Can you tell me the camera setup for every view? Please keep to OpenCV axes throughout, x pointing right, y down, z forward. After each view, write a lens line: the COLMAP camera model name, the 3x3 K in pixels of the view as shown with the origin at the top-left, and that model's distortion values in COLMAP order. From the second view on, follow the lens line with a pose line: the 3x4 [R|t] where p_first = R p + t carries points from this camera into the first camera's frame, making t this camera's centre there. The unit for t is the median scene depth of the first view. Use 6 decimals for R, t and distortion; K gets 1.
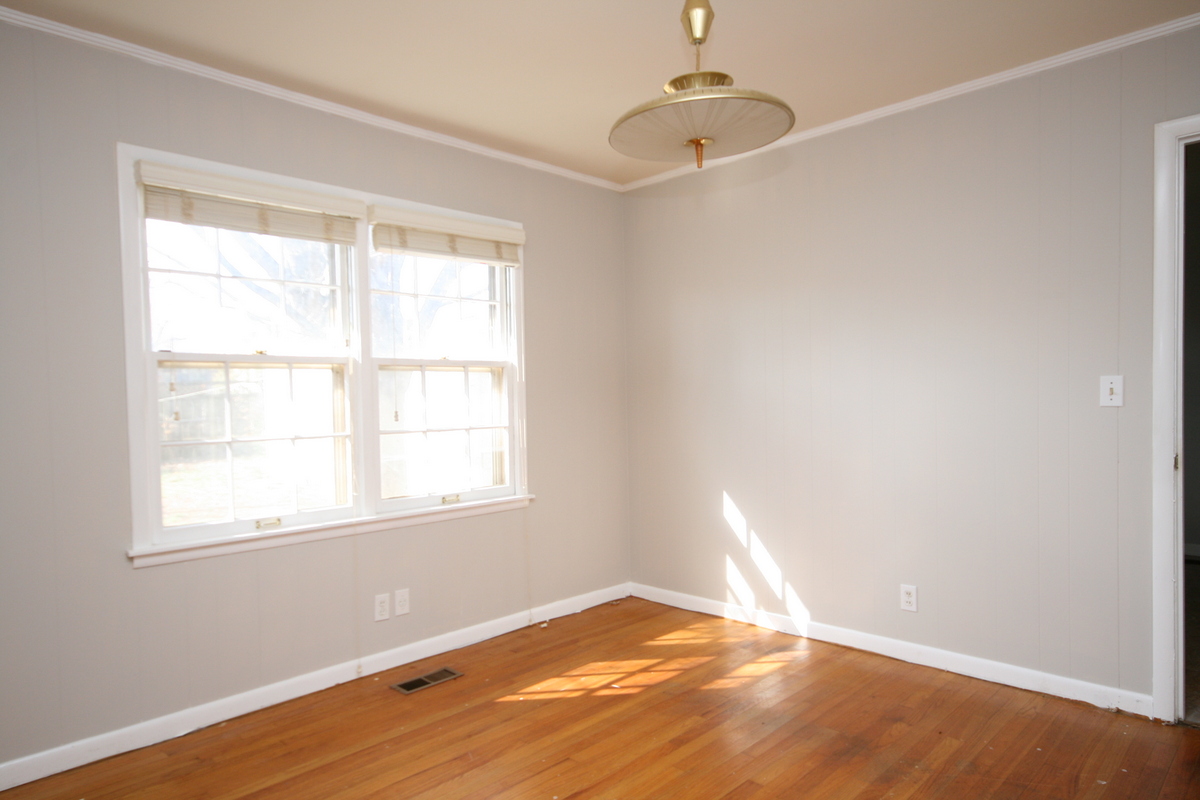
lens RADIAL K [[744.7, 0, 605.9], [0, 744.7, 410.0], [0, 0, 1]] dist [0.025594, -0.000668]
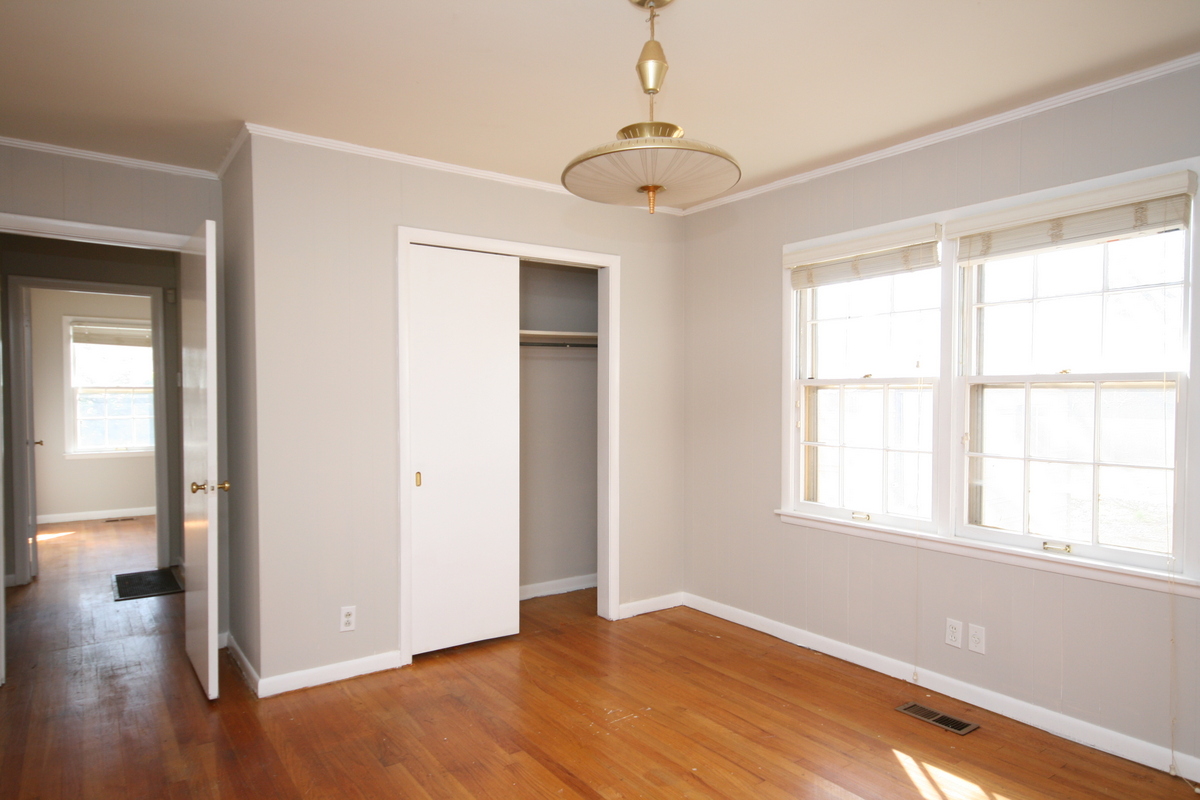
lens RADIAL K [[744.7, 0, 605.9], [0, 744.7, 410.0], [0, 0, 1]] dist [0.025594, -0.000668]
pose [[-0.177599, 0.033567, -0.983530, 0.762707], [-0.022935, 0.999005, 0.038237, -0.054780], [0.983836, 0.029348, -0.176653, 0.749532]]
